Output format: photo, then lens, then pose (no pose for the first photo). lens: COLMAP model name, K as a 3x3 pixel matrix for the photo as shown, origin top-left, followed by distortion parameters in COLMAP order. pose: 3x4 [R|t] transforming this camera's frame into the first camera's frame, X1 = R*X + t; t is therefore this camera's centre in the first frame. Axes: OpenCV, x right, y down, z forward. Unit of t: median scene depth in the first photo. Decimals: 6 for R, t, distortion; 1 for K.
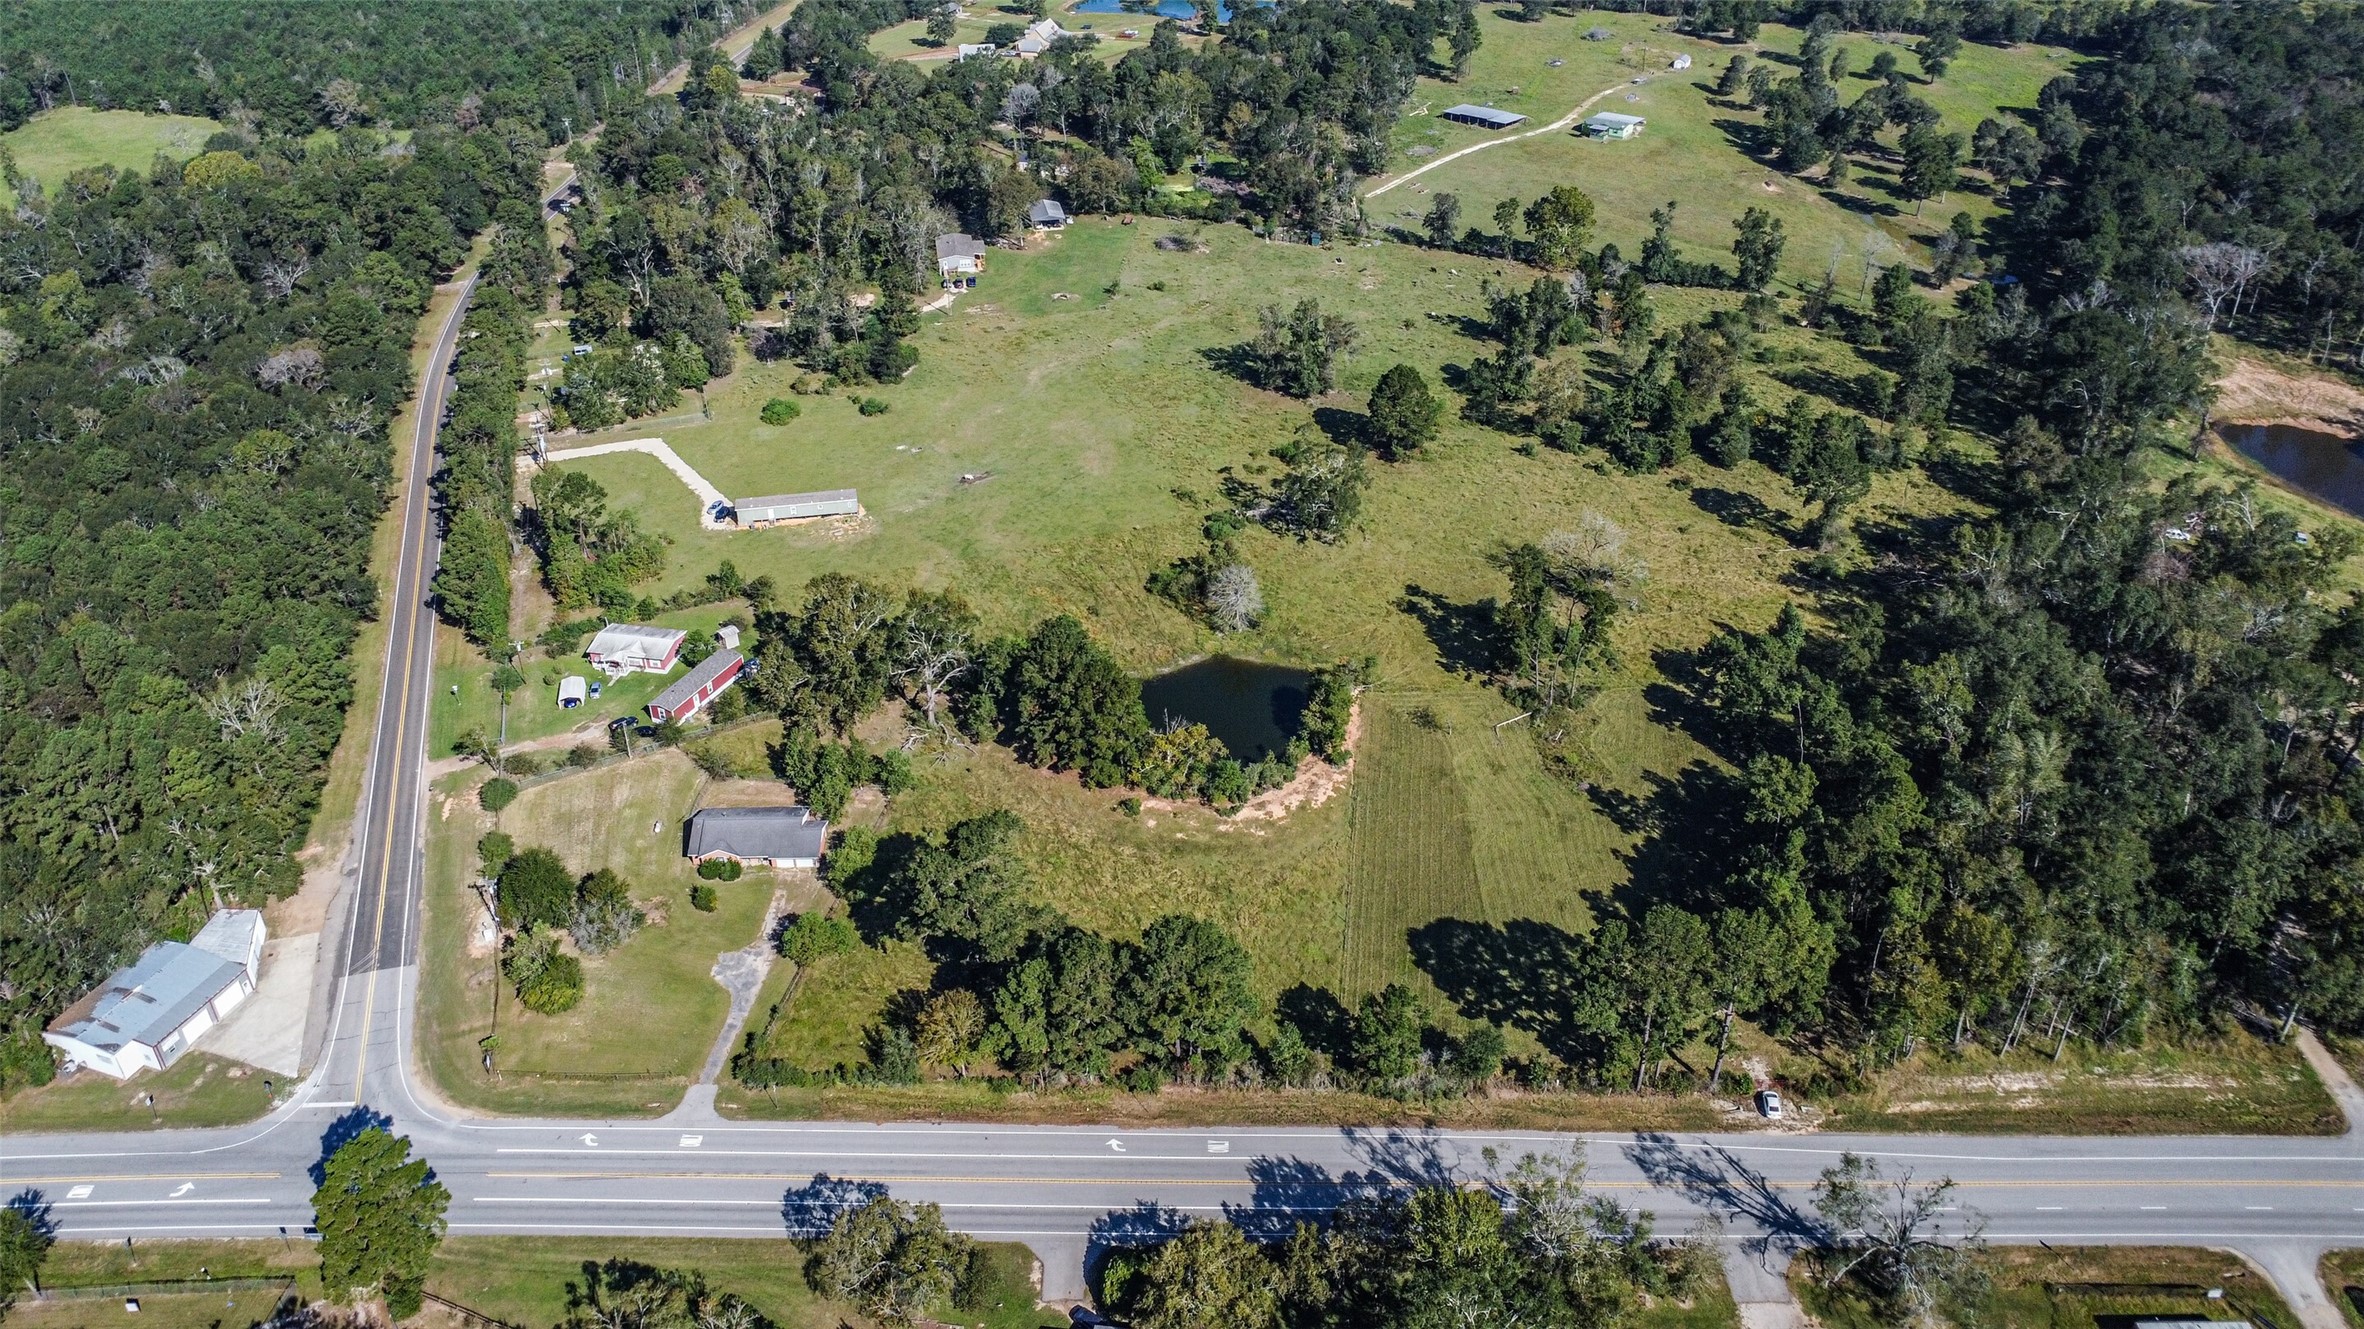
lens RADIAL K [[1694.6, 0, 1183.4], [0, 1694.6, 654.5], [0, 0, 1]] dist [-0.010233, -0.023715]
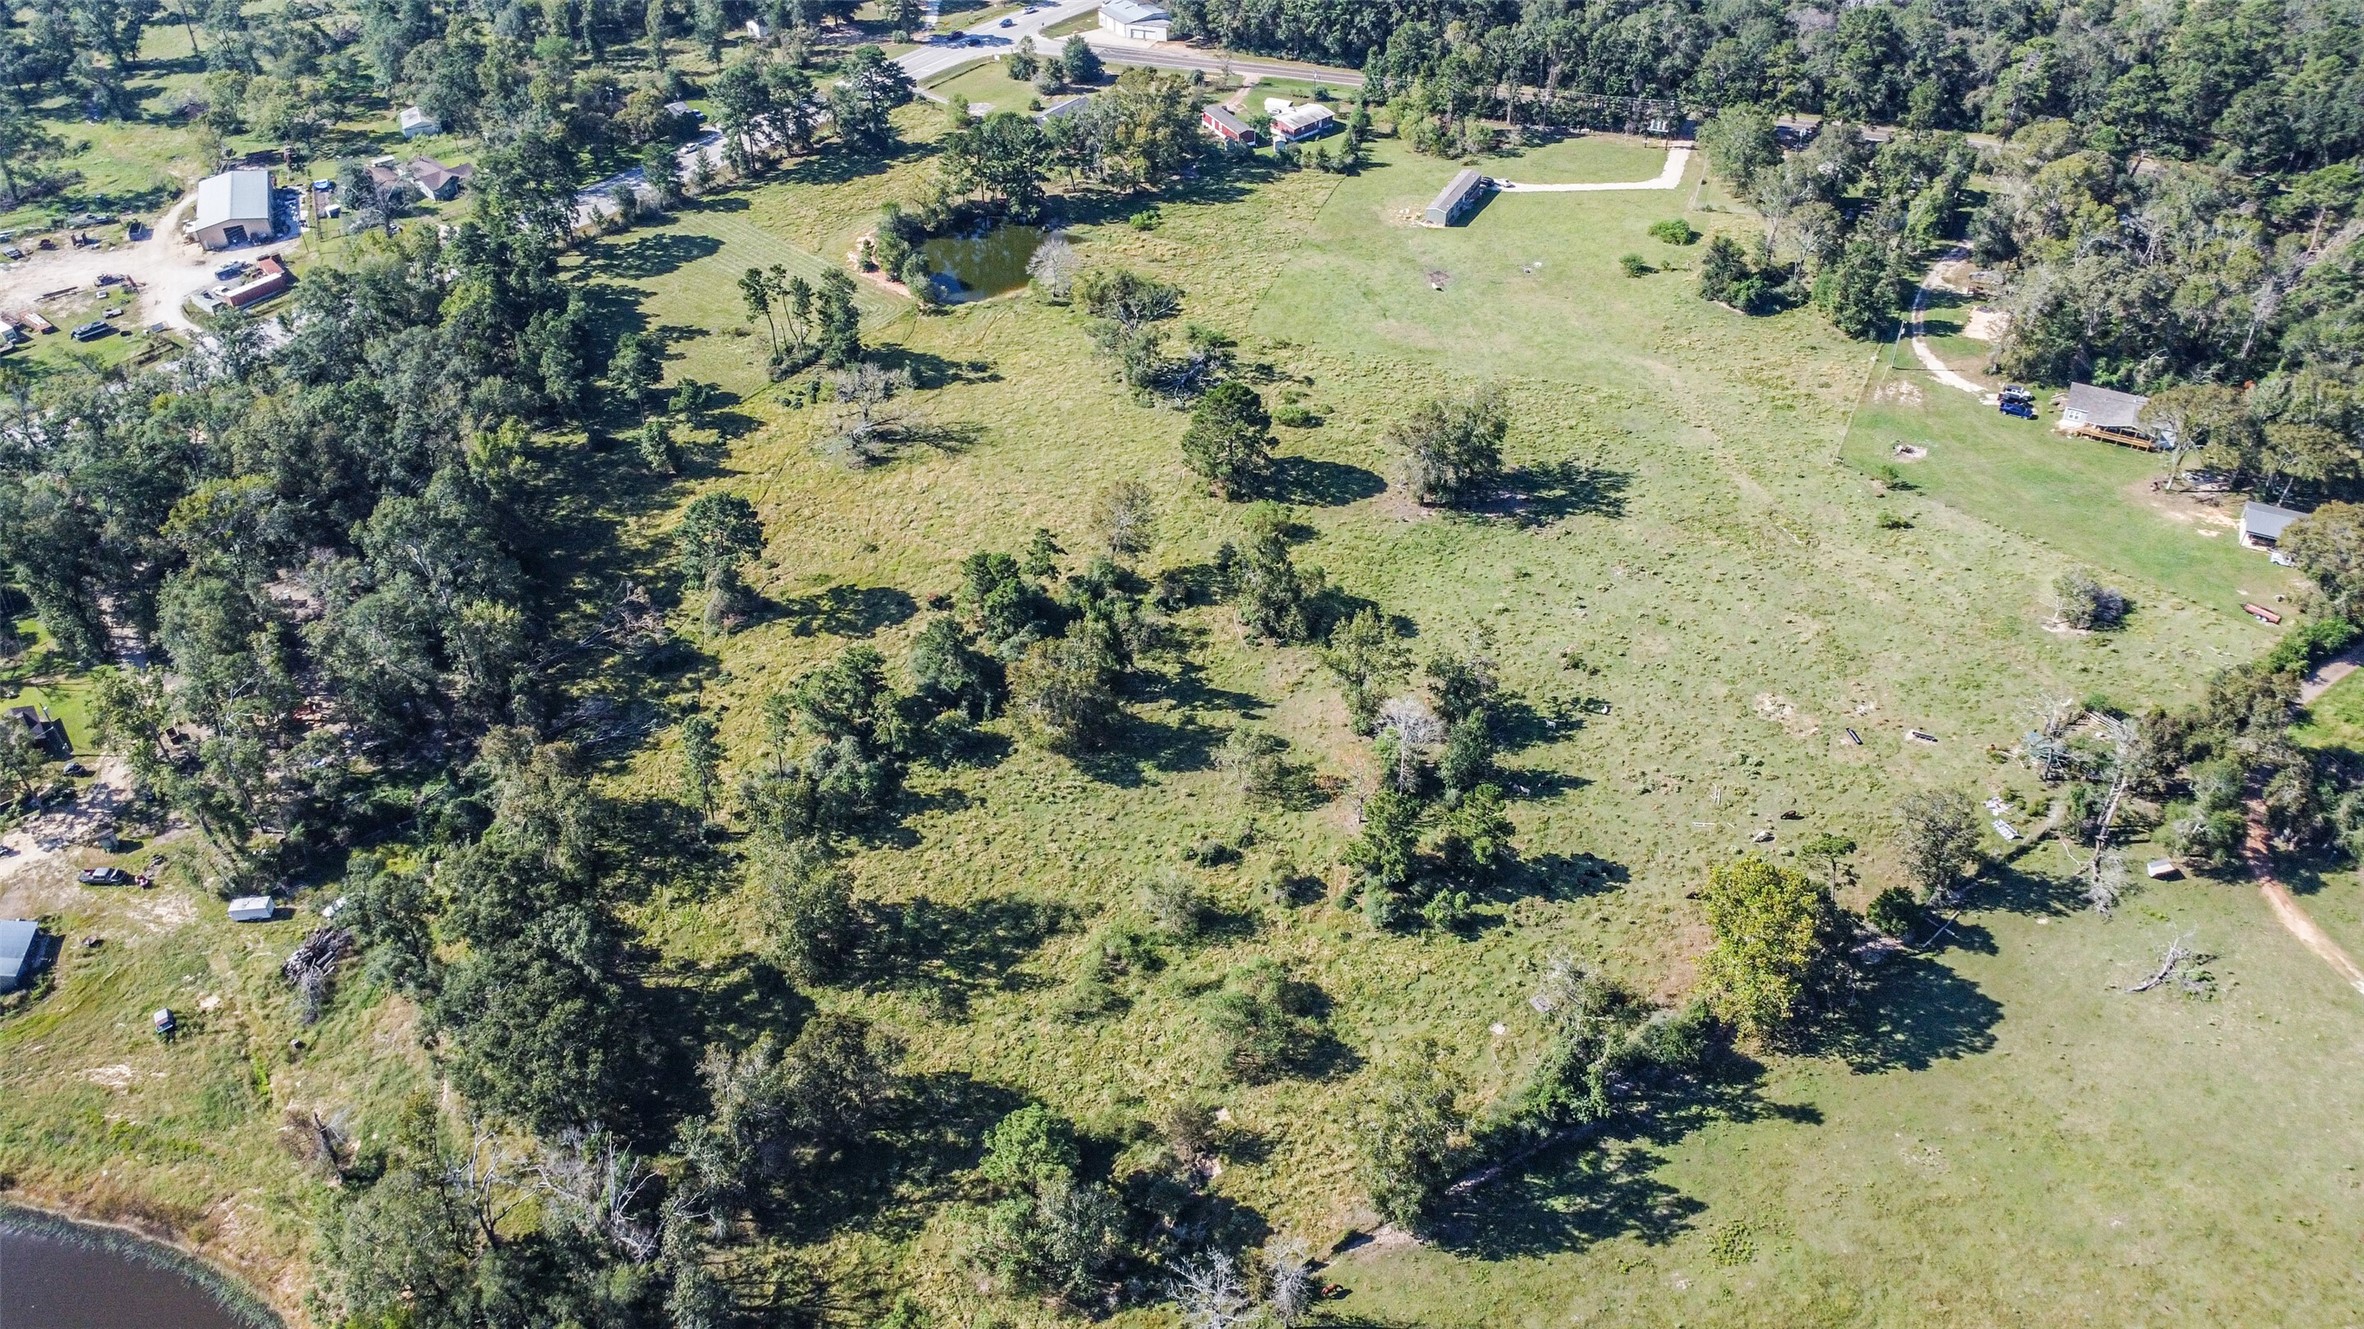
lens RADIAL K [[1694.6, 0, 1183.4], [0, 1694.6, 654.5], [0, 0, 1]] dist [-0.010233, -0.023715]
pose [[-0.608951, 0.509401, -0.608021, 0.892391], [-0.404187, 0.460279, 0.790428, -0.943458], [0.682504, 0.727086, -0.074394, 1.449472]]
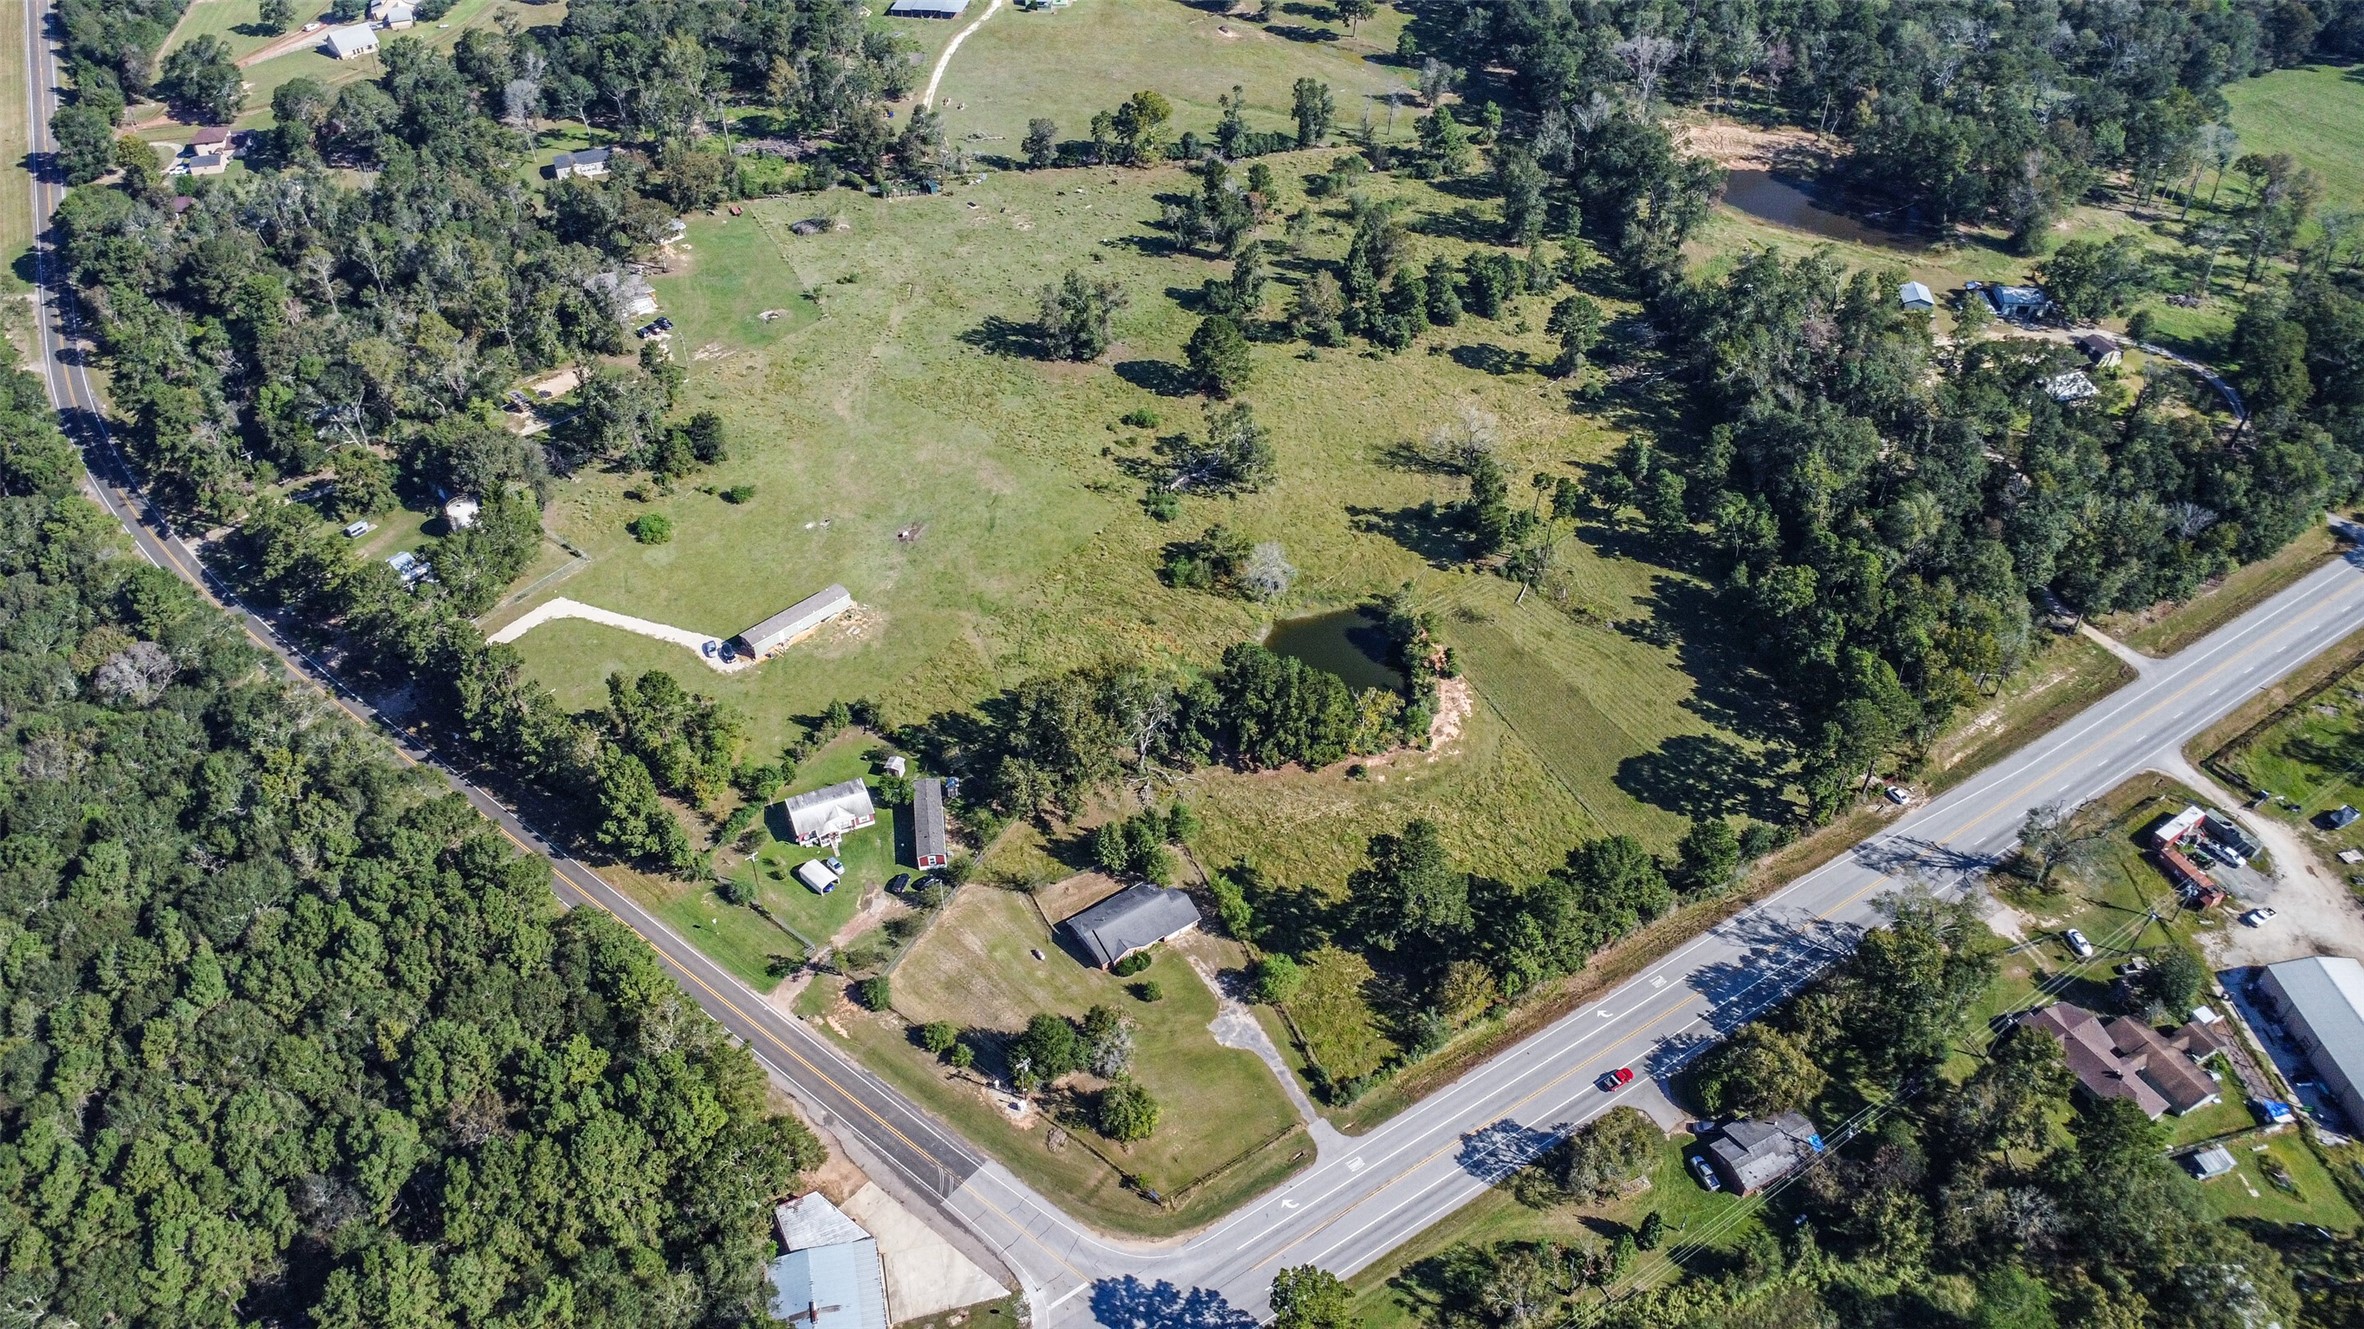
lens RADIAL K [[1694.6, 0, 1183.4], [0, 1694.6, 654.5], [0, 0, 1]] dist [-0.010233, -0.023715]
pose [[0.832941, -0.357740, 0.422174, -0.576967], [0.291307, 0.932129, 0.215120, -0.268222], [-0.470477, -0.056200, 0.880621, -0.011191]]
